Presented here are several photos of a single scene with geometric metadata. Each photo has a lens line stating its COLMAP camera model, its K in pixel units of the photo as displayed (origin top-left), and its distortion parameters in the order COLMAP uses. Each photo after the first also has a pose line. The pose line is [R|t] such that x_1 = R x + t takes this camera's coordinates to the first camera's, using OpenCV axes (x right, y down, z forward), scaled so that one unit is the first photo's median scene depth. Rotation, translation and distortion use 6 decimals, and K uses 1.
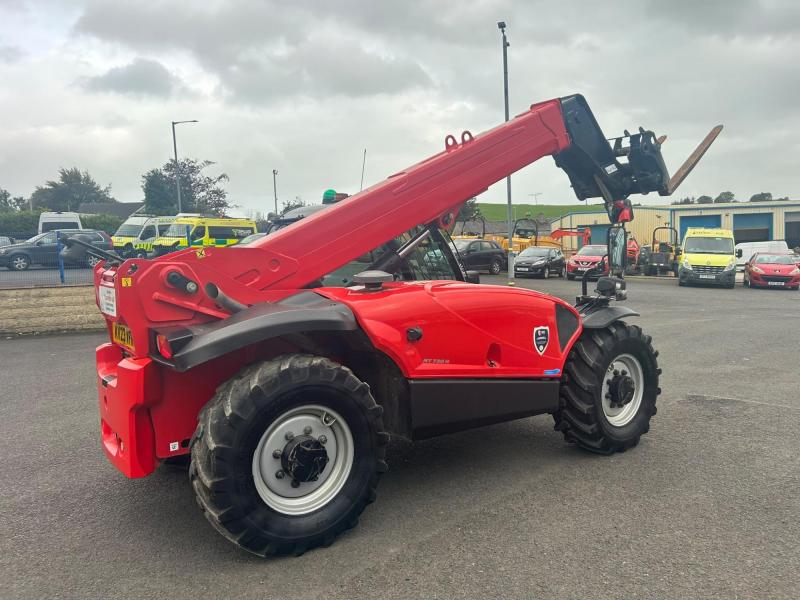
lens RADIAL K [[595.3, 0, 396.2], [0, 595.3, 302.5], [0, 0, 1]] dist [0.064874, -0.076159]
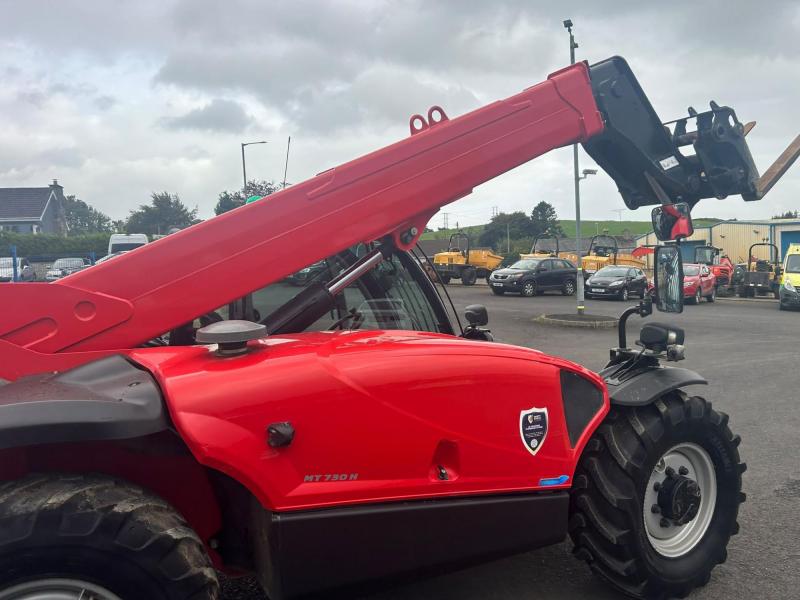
lens RADIAL K [[599.7, 0, 405.3], [0, 599.7, 302.9], [0, 0, 1]] dist [0.040990, -0.039007]
pose [[0.993289, 0.002723, -0.115628, 0.160965], [-0.006271, 0.999520, -0.030334, -0.042771], [0.115490, 0.030856, 0.992829, 0.322655]]
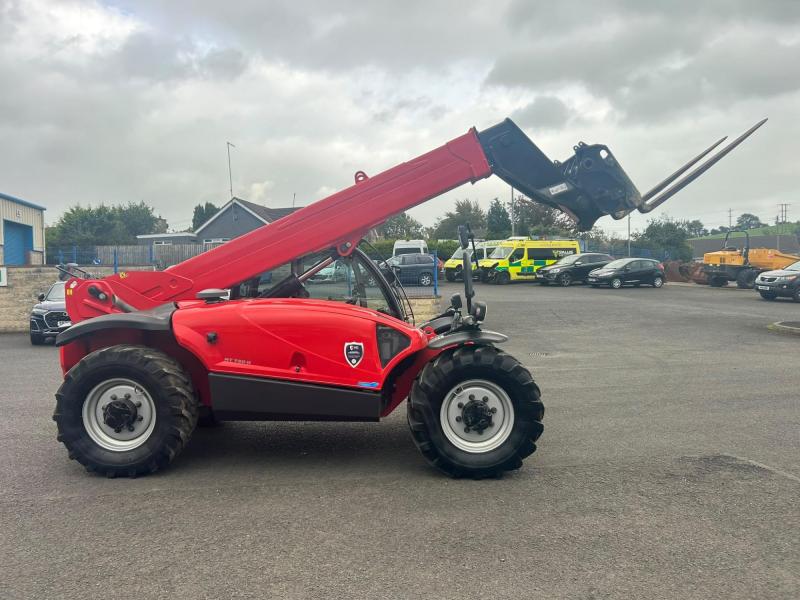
lens RADIAL K [[580.7, 0, 400.0], [0, 580.7, 300.0], [0, 0, 1]] dist [0.052859, -0.064818]
pose [[0.816319, 0.033308, -0.576640, 0.828467], [-0.054013, 0.998363, -0.018795, -0.020726], [0.575071, 0.046489, 0.816782, 0.133587]]
